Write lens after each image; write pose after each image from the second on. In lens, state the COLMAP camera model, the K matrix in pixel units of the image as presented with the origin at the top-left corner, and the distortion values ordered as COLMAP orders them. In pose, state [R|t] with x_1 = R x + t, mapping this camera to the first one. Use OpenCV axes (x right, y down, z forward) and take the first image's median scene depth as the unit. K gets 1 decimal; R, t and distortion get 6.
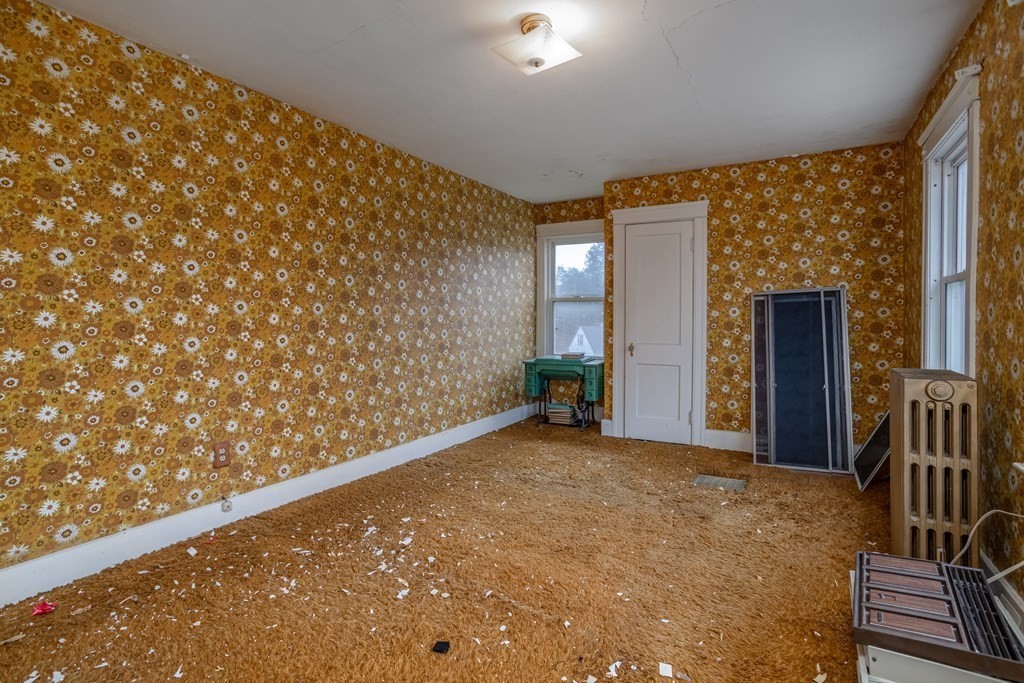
lens RADIAL K [[499.2, 0, 518.9], [0, 499.2, 322.5], [0, 0, 1]] dist [-0.049144, 0.026955]
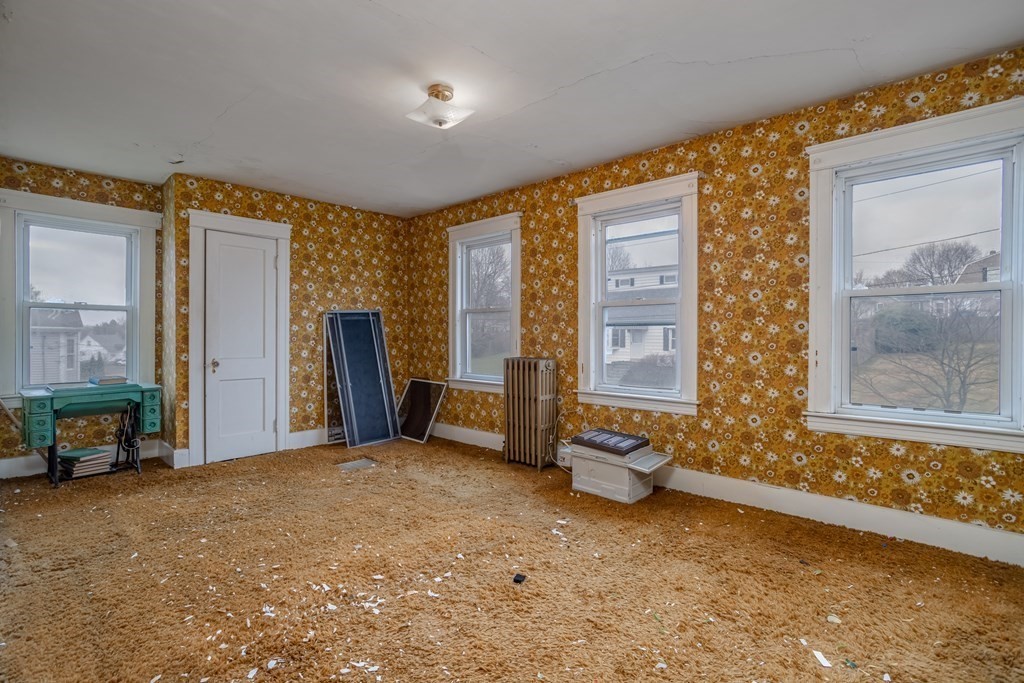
lens RADIAL K [[499.2, 0, 501.9], [0, 499.2, 336.0], [0, 0, 1]] dist [-0.049144, 0.026955]
pose [[0.228695, -0.004194, 0.973489, -0.591414], [0.009298, 0.999955, 0.002124, 0.002152], [-0.973454, 0.008566, 0.228723, 0.297815]]
